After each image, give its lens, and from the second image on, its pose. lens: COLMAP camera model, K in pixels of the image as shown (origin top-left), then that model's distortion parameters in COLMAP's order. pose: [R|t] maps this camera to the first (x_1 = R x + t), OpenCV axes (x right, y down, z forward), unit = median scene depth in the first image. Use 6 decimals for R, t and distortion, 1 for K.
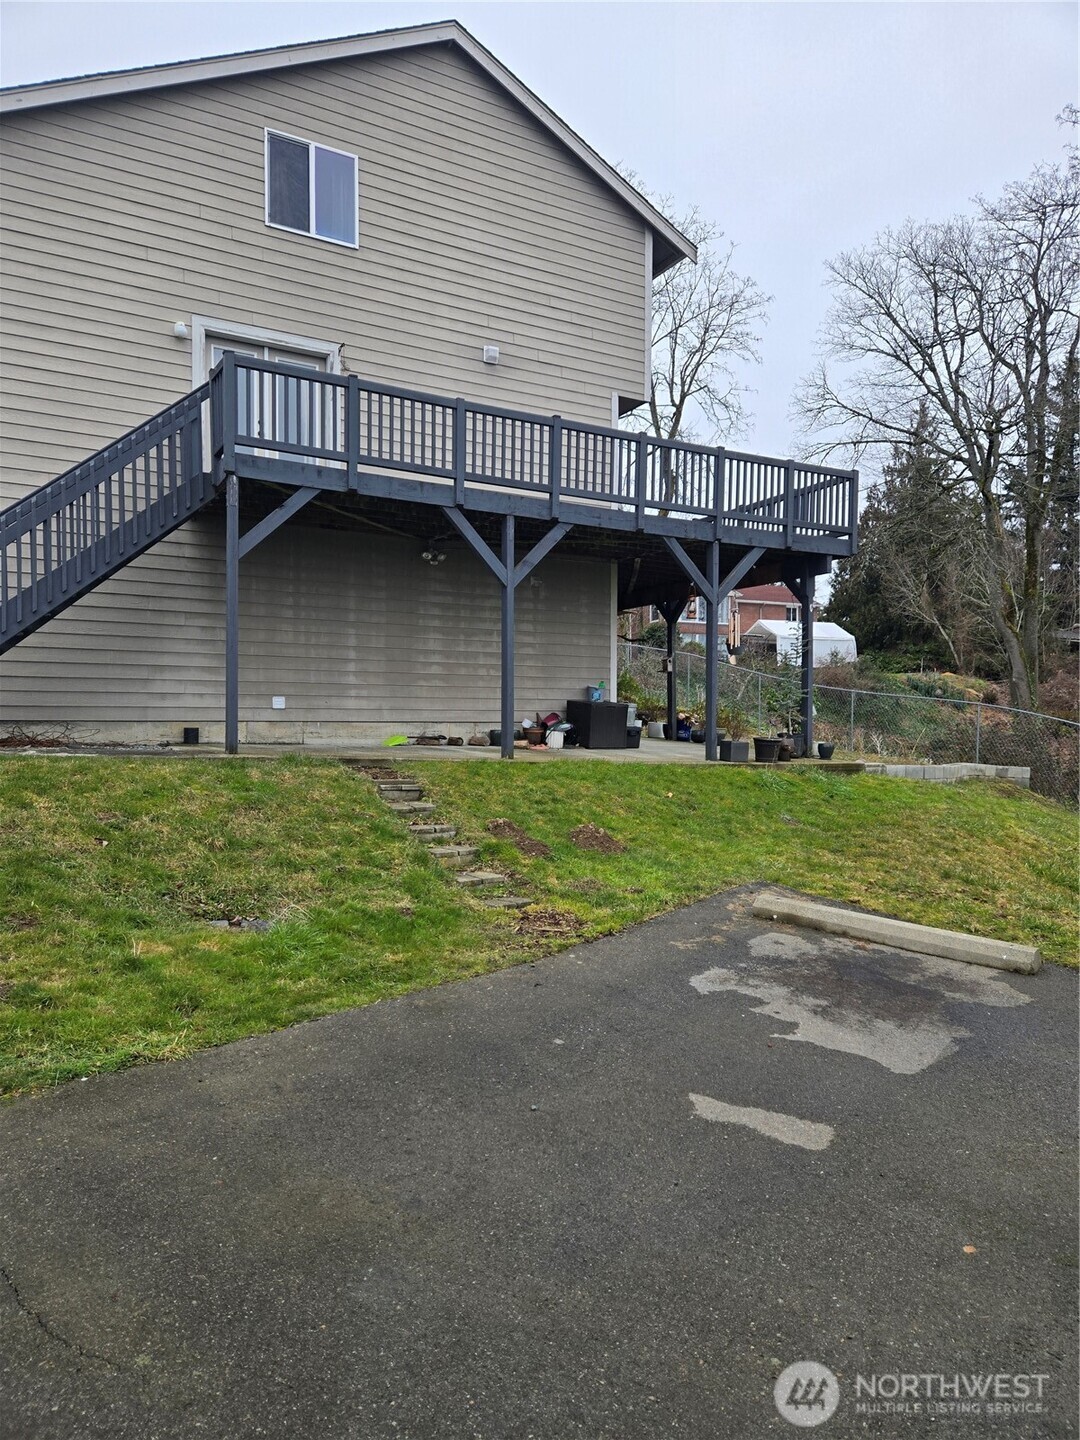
lens RADIAL K [[966.6, 0, 543.5], [0, 966.6, 717.1], [0, 0, 1]] dist [0.025829, -0.011798]
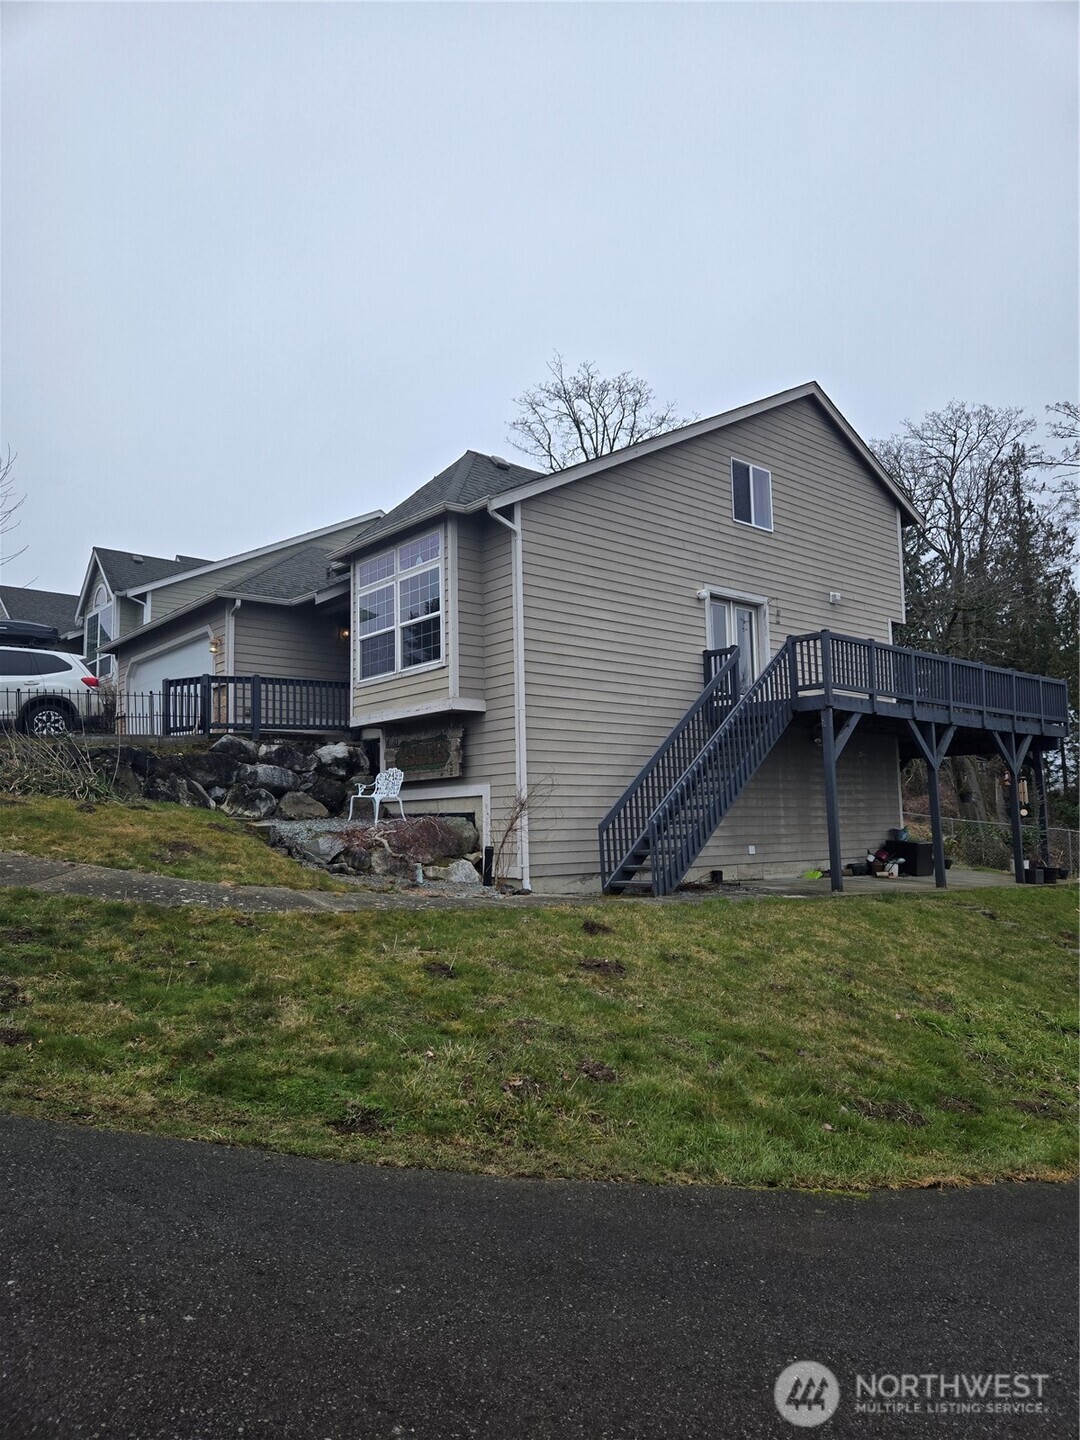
lens RADIAL K [[966.6, 0, 535.1], [0, 966.6, 726.7], [0, 0, 1]] dist [0.025829, -0.011798]
pose [[0.983337, -0.010195, 0.181508, -0.795757], [0.030607, 0.993459, -0.110013, -0.045322], [-0.179199, 0.113735, 0.977217, -0.311313]]
